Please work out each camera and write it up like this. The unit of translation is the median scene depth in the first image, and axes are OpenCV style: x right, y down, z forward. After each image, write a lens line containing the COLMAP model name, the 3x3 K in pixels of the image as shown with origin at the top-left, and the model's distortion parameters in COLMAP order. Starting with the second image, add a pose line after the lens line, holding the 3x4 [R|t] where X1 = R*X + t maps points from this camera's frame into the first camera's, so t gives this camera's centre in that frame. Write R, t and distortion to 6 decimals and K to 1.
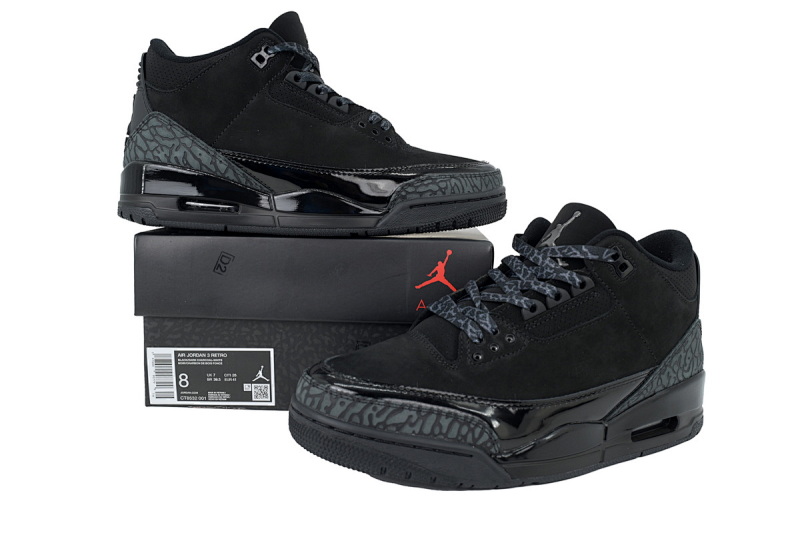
lens RADIAL K [[742.9, 0, 399.9], [0, 742.9, 266.7], [0, 0, 1]] dist [0.067766, 0.000000]
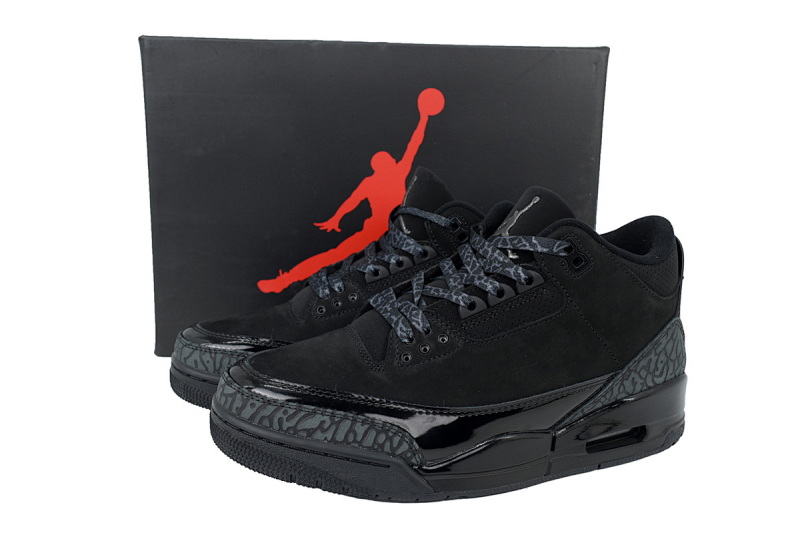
lens RADIAL K [[742.9, 0, 400.2], [0, 742.9, 266.4], [0, 0, 1]] dist [0.067766, 0.000000]
pose [[0.992878, 0.016470, -0.117991, 0.194381], [-0.010775, 0.998753, 0.048747, -0.034880], [0.118646, -0.047128, 0.991818, 0.088569]]
